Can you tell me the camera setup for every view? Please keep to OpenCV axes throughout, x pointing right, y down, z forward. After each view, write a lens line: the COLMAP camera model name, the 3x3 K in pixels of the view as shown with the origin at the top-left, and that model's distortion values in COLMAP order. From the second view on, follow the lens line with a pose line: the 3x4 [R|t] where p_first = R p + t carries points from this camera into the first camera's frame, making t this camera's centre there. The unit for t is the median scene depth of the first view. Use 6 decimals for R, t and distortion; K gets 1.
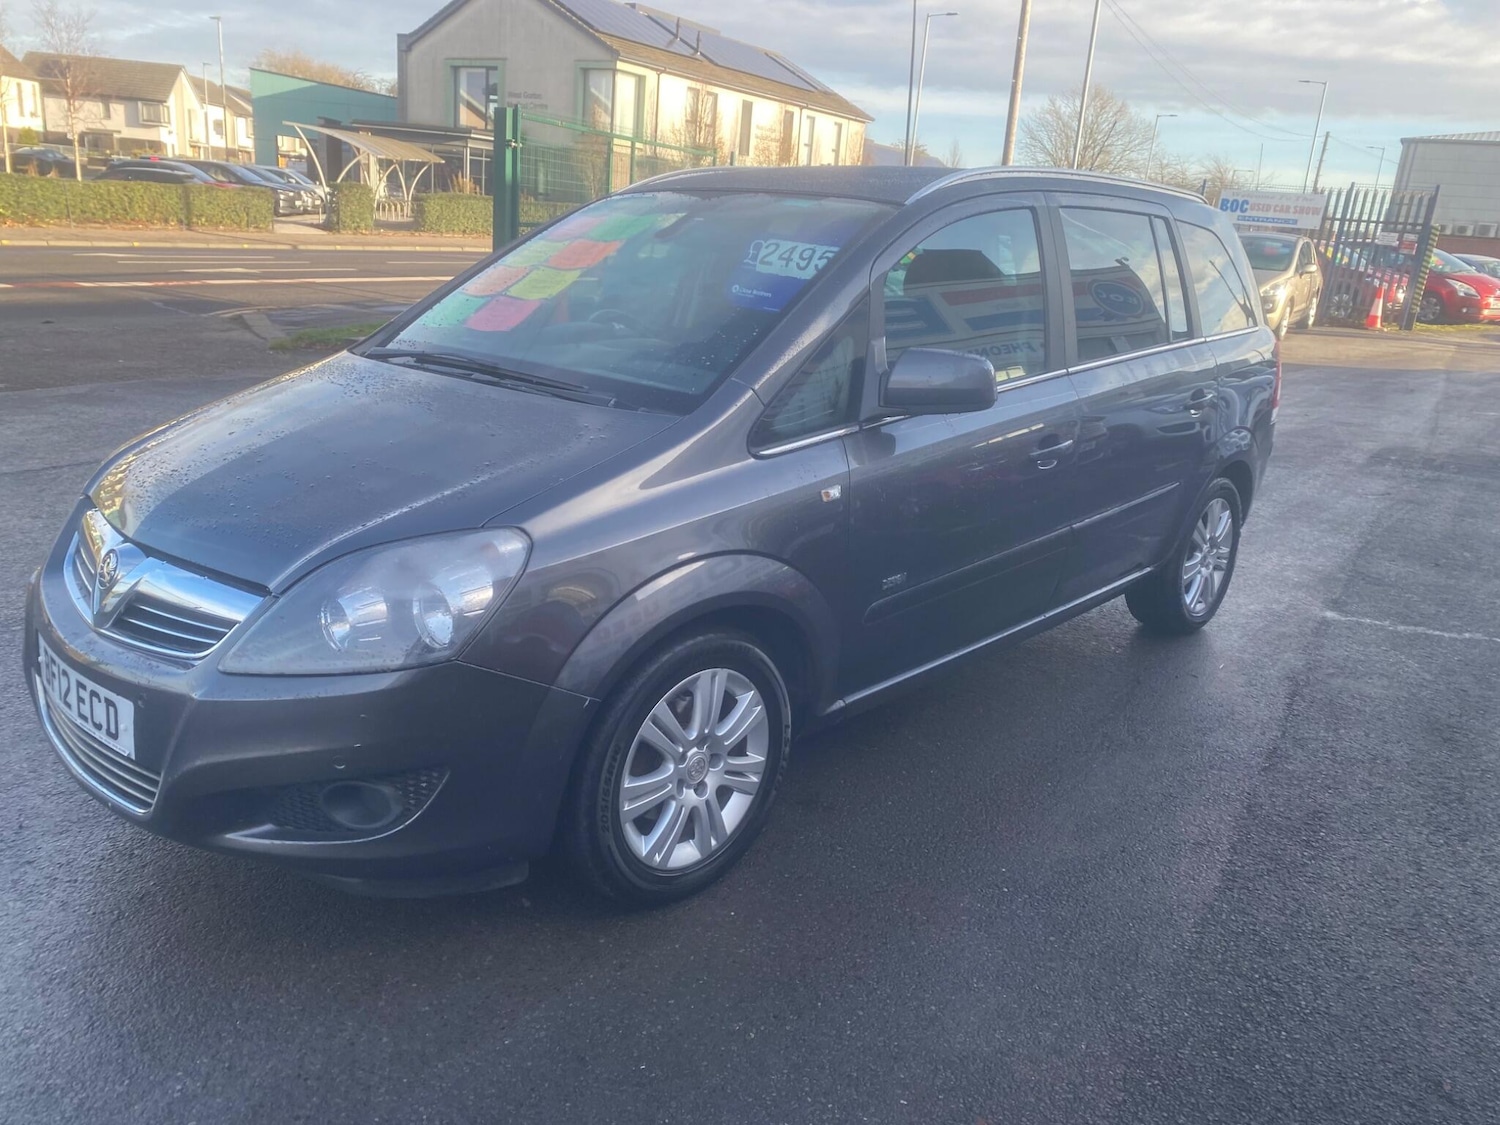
lens RADIAL K [[1136.5, 0, 753.4], [0, 1136.5, 571.1], [0, 0, 1]] dist [0.029199, -0.027603]
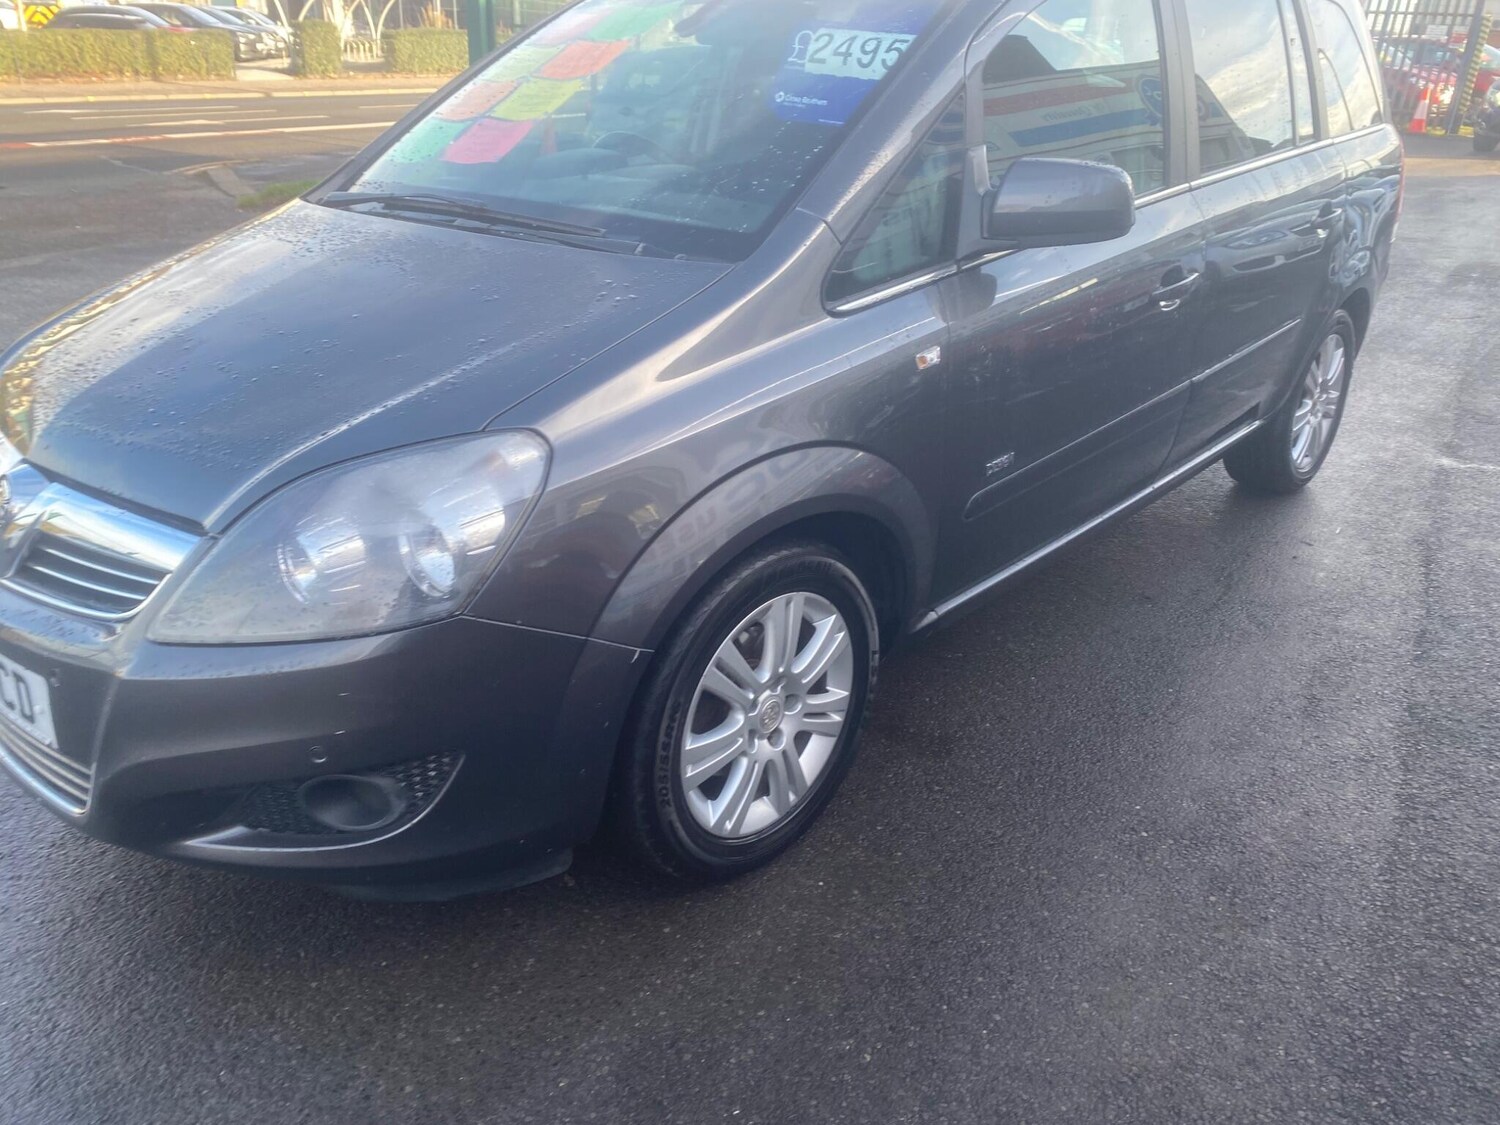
lens RADIAL K [[1136.5, 0, 753.4], [0, 1136.5, 571.1], [0, 0, 1]] dist [0.029199, -0.027603]
pose [[0.999135, -0.040652, -0.008738, -0.050109], [0.041447, 0.990492, 0.131181, -0.031624], [0.003322, -0.131429, 0.991320, 0.212465]]
